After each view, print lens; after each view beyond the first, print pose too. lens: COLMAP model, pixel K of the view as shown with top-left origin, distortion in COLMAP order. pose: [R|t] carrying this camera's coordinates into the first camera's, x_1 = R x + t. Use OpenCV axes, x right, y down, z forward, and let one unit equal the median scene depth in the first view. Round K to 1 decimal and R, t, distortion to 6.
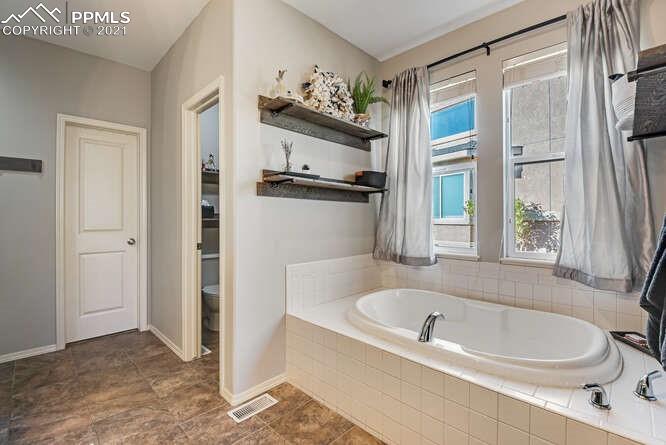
lens RADIAL K [[306.7, 0, 329.8], [0, 306.7, 219.6], [0, 0, 1]] dist [0.000250, 0.000369]
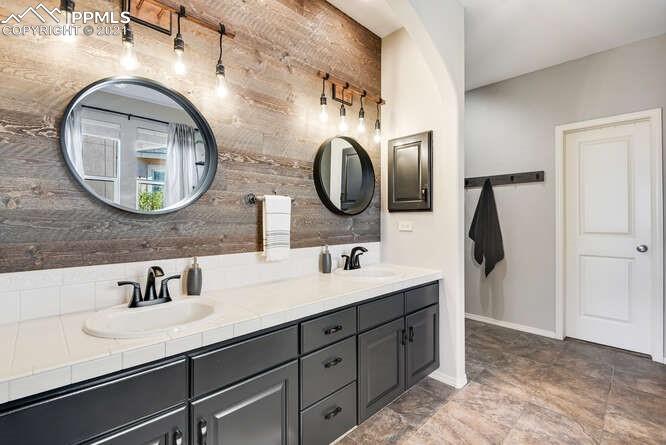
lens RADIAL K [[306.7, 0, 329.9], [0, 306.7, 220.8], [0, 0, 1]] dist [0.000250, 0.000369]
pose [[0.012697, 0.002034, -0.999917, 0.247028], [-0.008349, 0.999963, 0.001928, 0.002877], [0.999885, 0.008324, 0.012713, 0.183009]]
